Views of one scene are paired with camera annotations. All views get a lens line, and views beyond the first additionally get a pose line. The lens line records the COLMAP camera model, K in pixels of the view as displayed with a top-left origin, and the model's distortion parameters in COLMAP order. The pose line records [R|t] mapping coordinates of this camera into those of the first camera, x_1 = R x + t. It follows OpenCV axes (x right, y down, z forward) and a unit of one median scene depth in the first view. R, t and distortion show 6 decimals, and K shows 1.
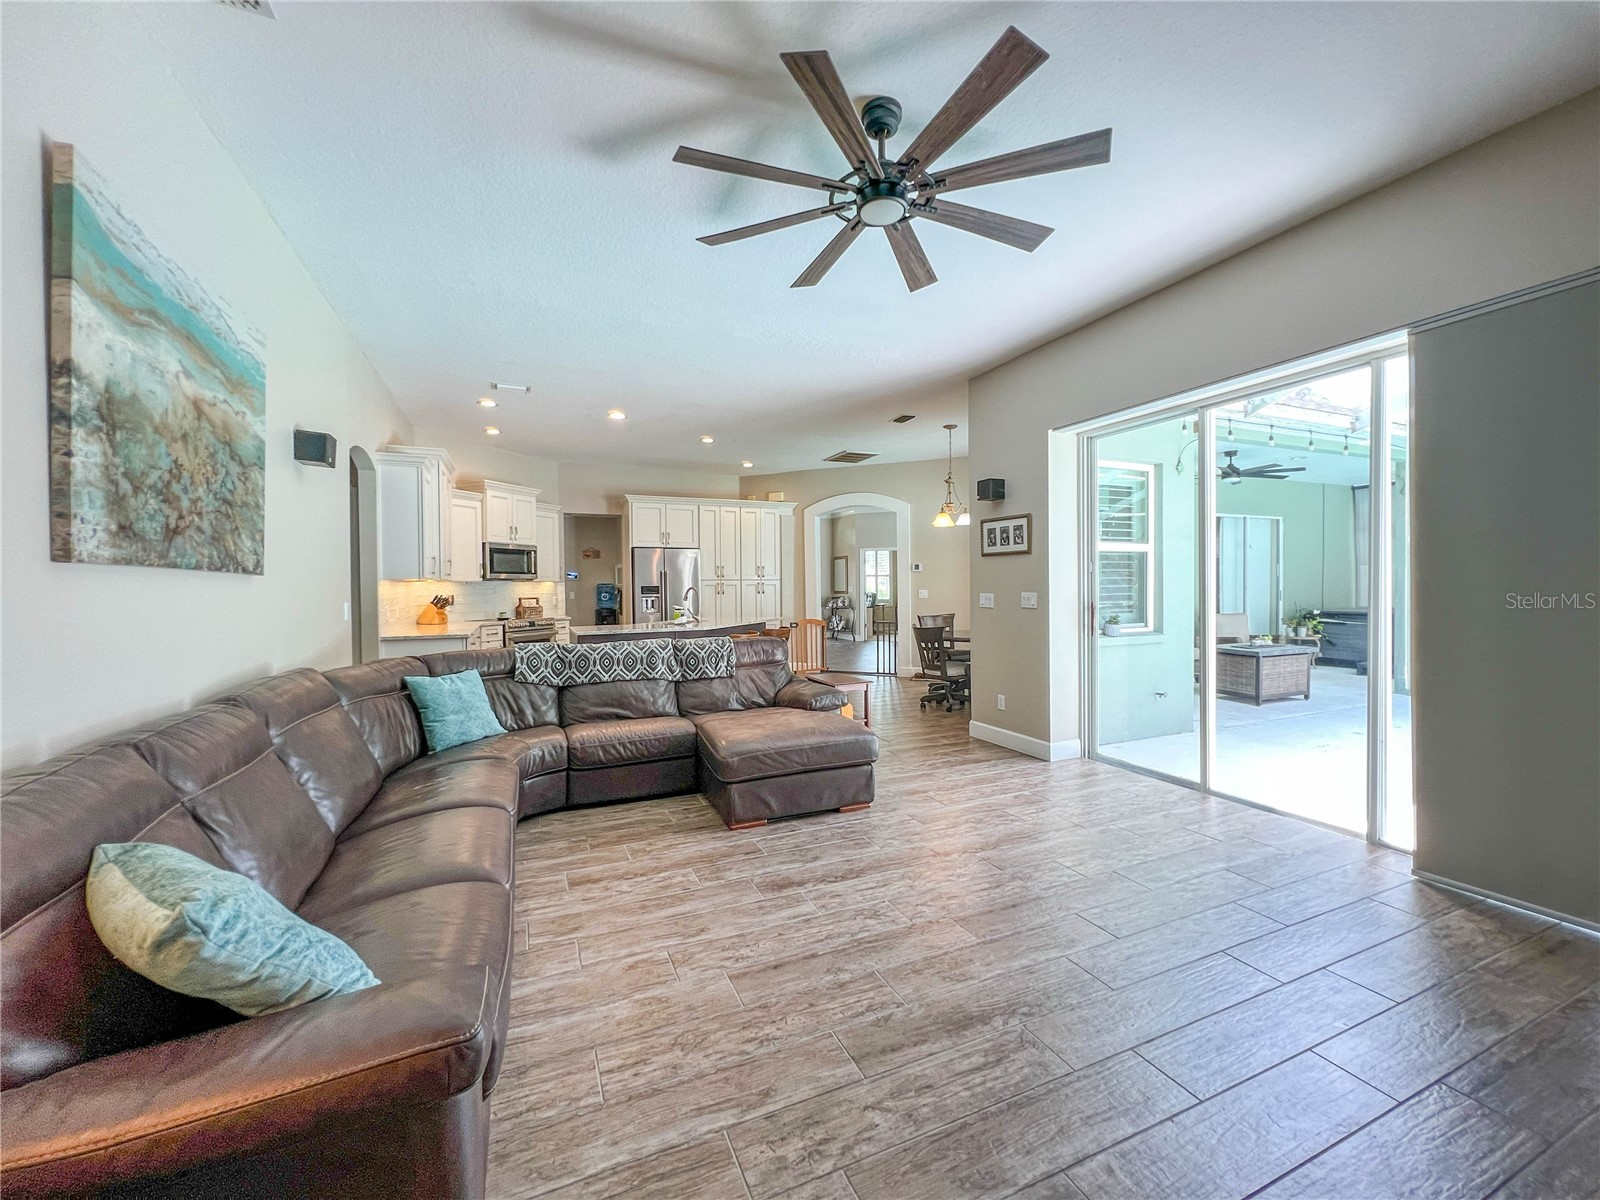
lens RADIAL K [[642.7, 0, 796.8], [0, 642.7, 587.9], [0, 0, 1]] dist [-0.002646, 0.001018]
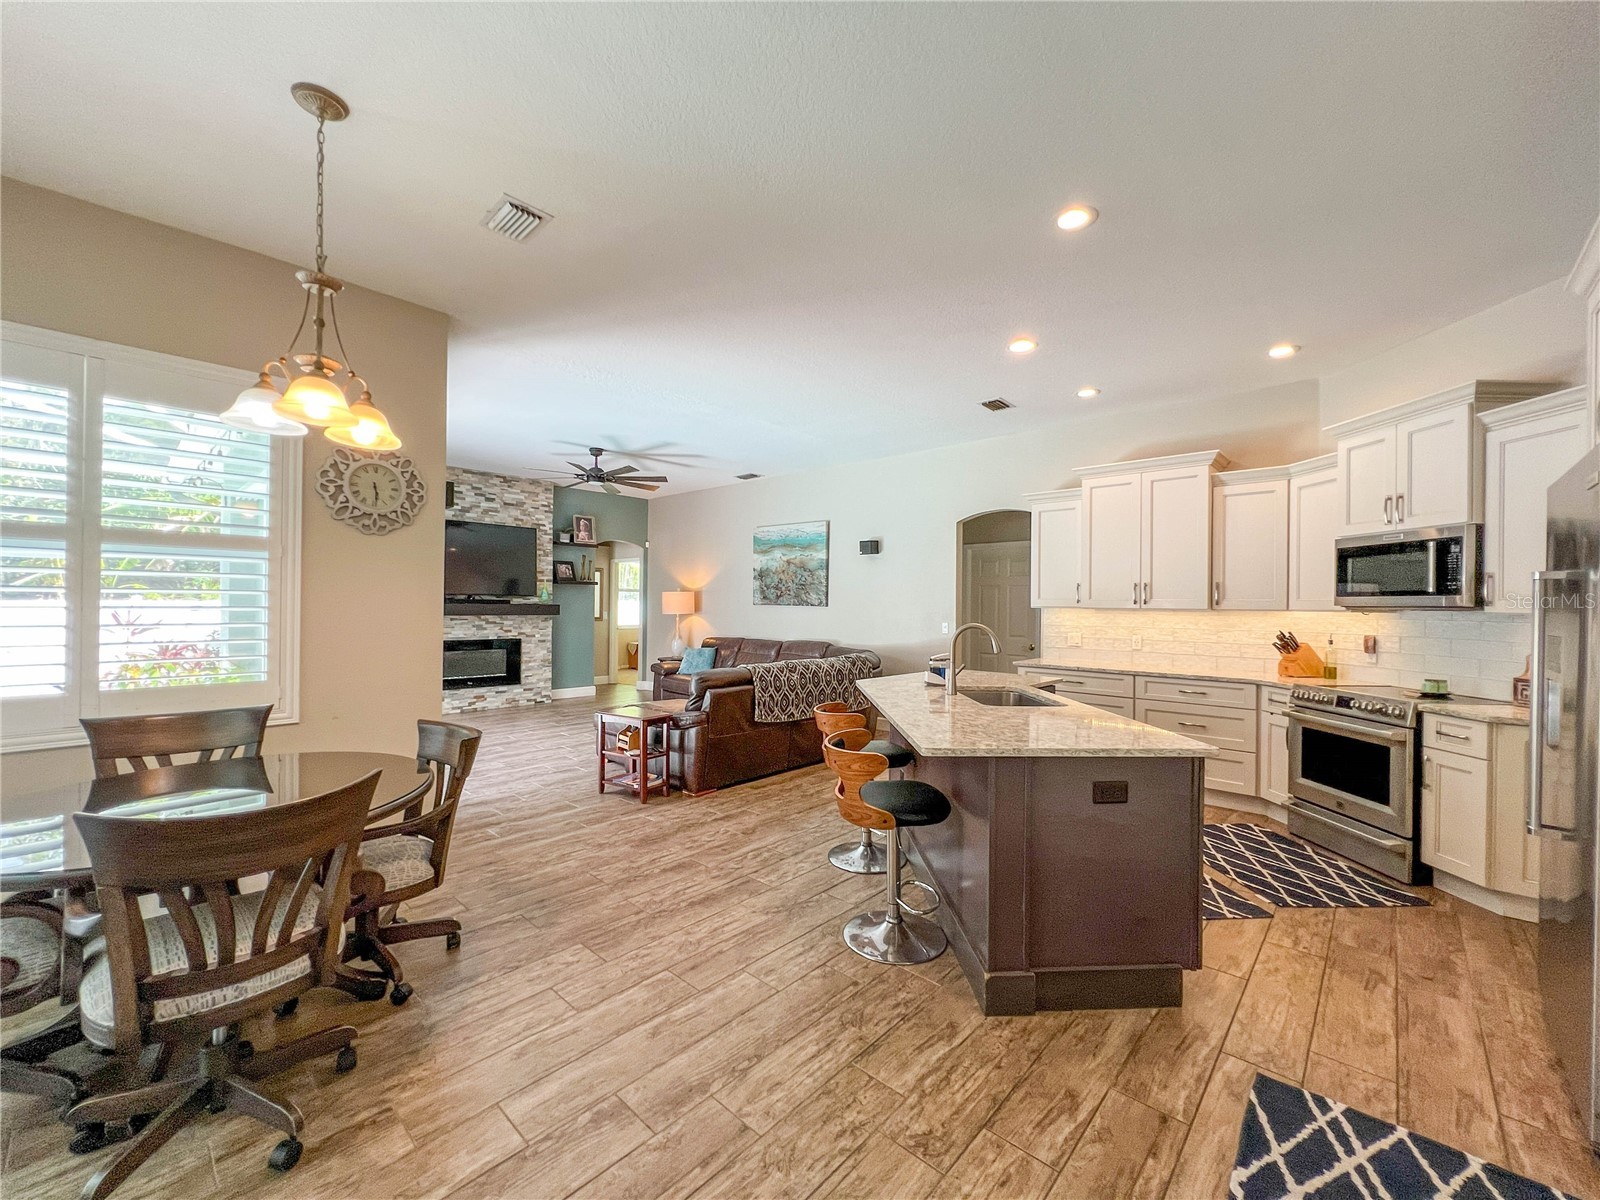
lens RADIAL K [[642.7, 0, 804.1], [0, 642.7, 604.1], [0, 0, 1]] dist [-0.002646, 0.001018]
pose [[-0.913316, 0.001049, -0.407250, 0.272099], [-0.002098, 0.999971, 0.007282, -0.033710], [0.407246, 0.007505, -0.913288, 2.385331]]
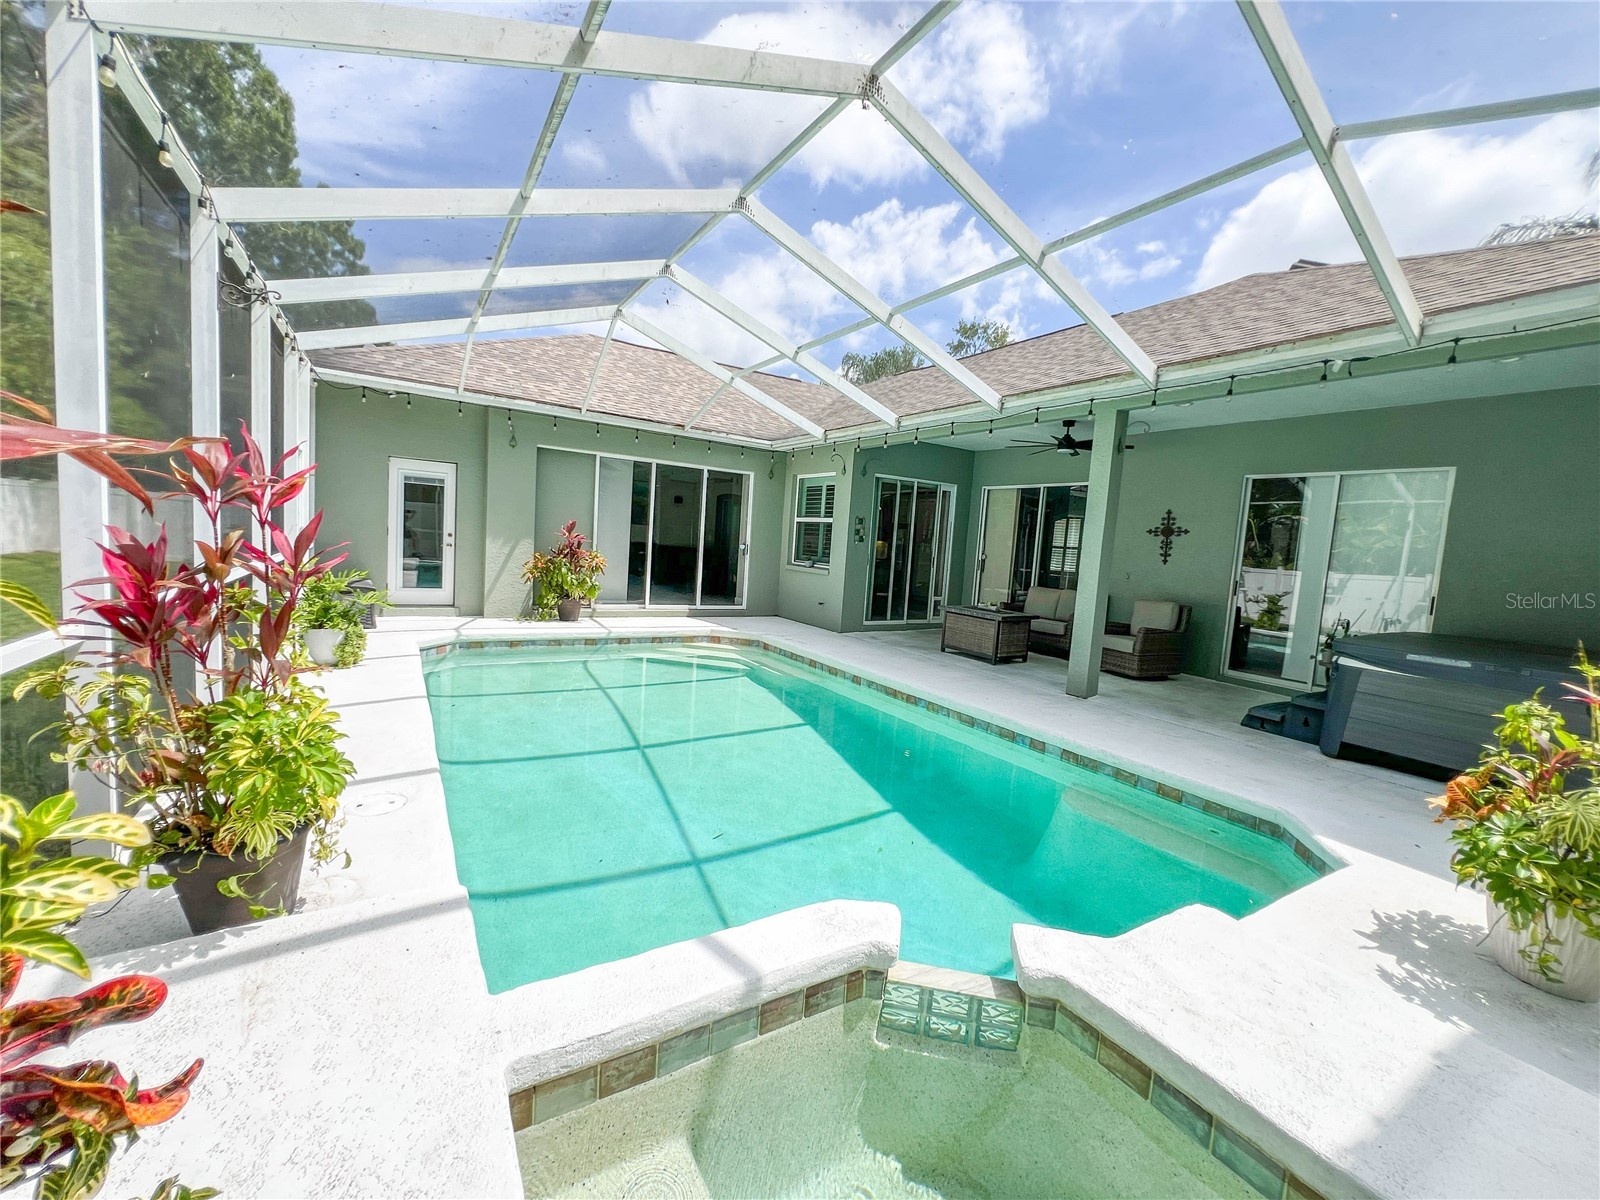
lens RADIAL K [[643.4, 0, 796.0], [0, 643.4, 598.4], [0, 0, 1]] dist [-0.001753, 0.000695]
pose [[0.140328, 0.111896, -0.983762, 3.389750], [-0.072120, 0.992109, 0.102558, -0.033765], [0.987475, 0.056557, 0.147290, 0.930986]]
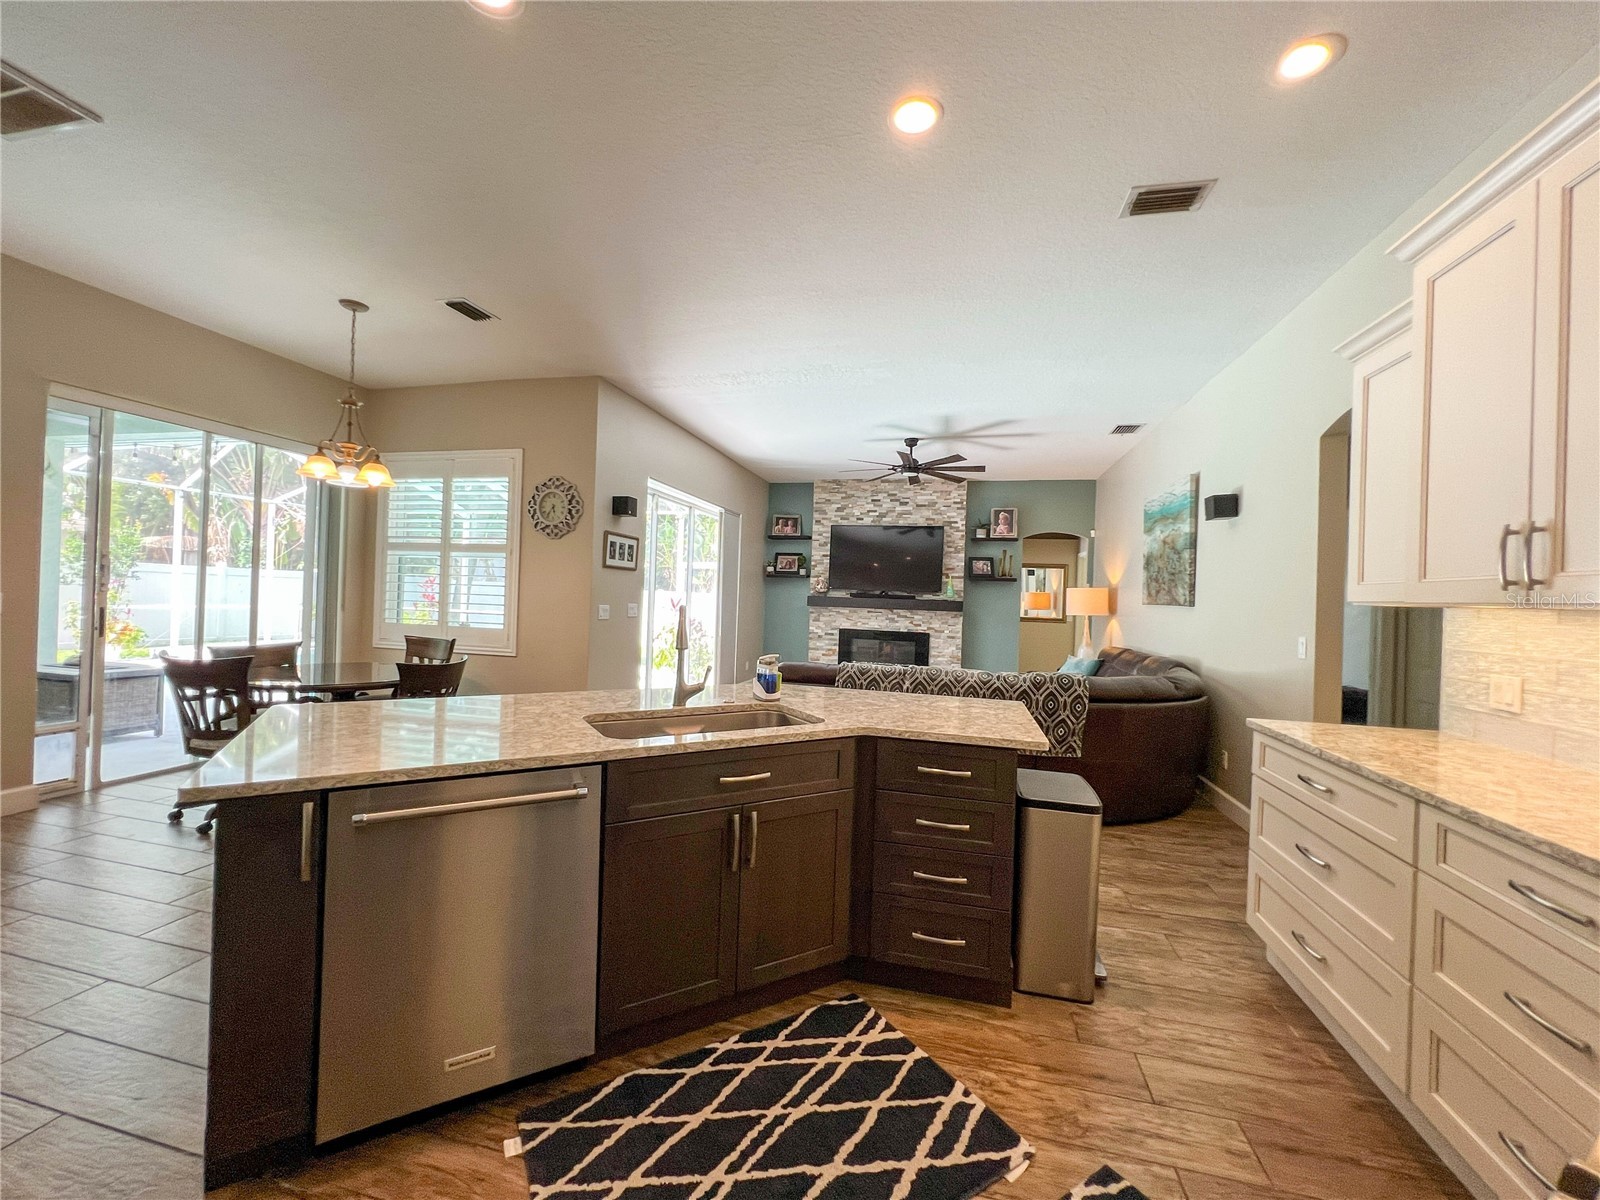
lens RADIAL K [[643.4, 0, 795.9], [0, 643.4, 594.5], [0, 0, 1]] dist [-0.001753, 0.000695]
pose [[-0.794008, -0.014314, 0.607739, -0.711115], [-0.022999, 0.999714, -0.006503, -0.010668], [-0.607473, -0.019141, -0.794110, 2.101771]]
